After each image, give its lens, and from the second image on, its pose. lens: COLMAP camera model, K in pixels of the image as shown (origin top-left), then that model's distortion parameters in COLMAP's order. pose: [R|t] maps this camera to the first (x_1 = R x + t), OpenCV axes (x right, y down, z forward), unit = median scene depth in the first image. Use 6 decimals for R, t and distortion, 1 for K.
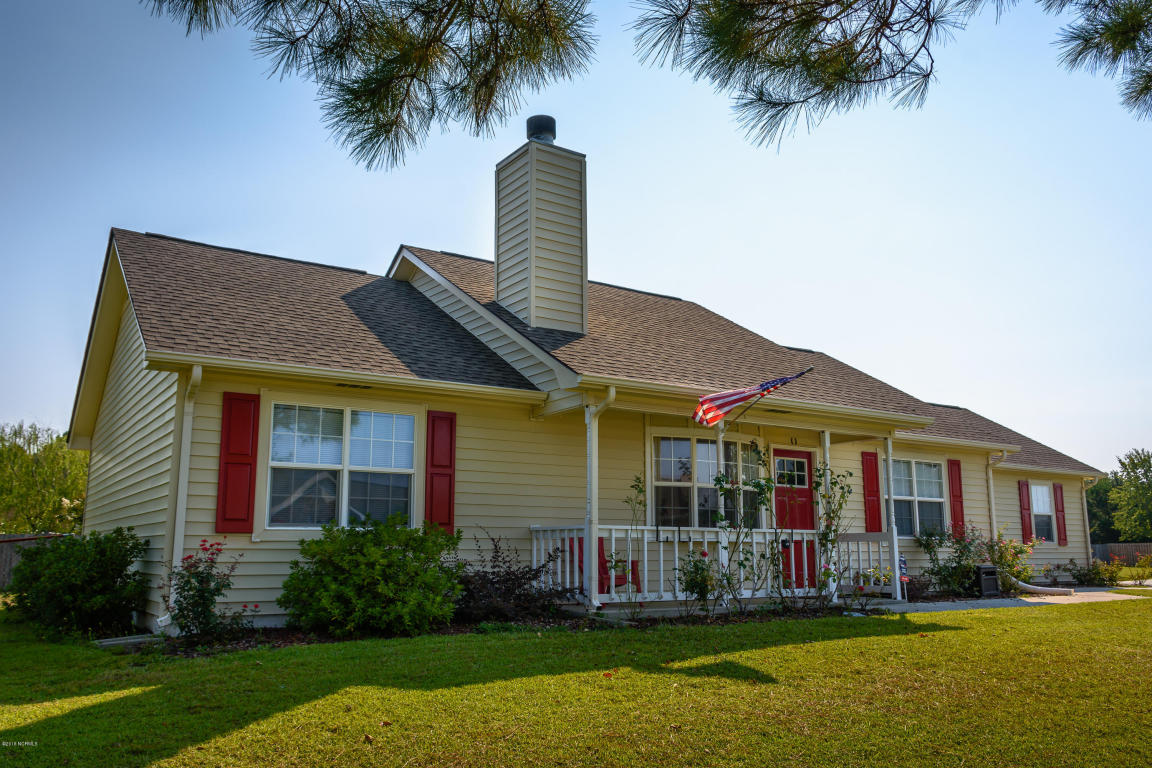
lens RADIAL K [[894.8, 0, 576.0], [0, 894.8, 384.0], [0, 0, 1]] dist [-0.000618, -0.000072]
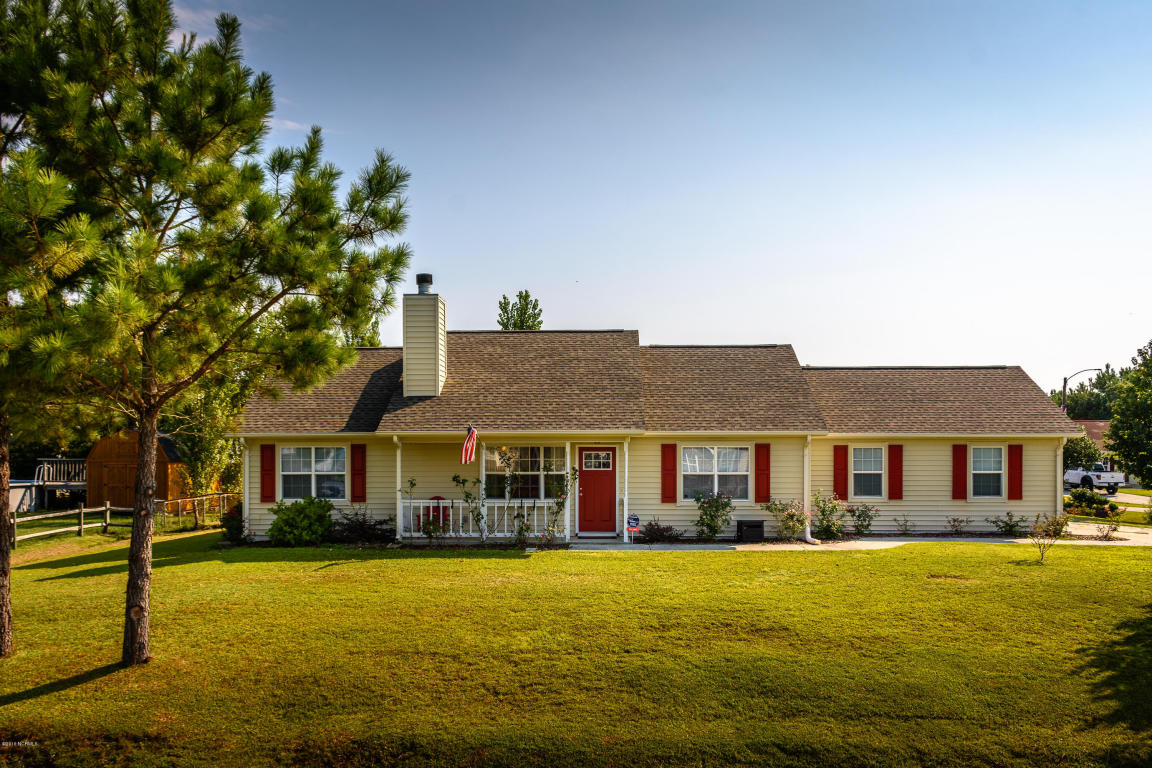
lens RADIAL K [[894.8, 0, 576.0], [0, 894.8, 384.0], [0, 0, 1]] dist [-0.000618, -0.000072]
pose [[0.812027, -0.050468, -0.581433, 1.290053], [0.108593, 0.991922, 0.065563, -0.165548], [0.573428, -0.116379, 0.810948, -0.348636]]
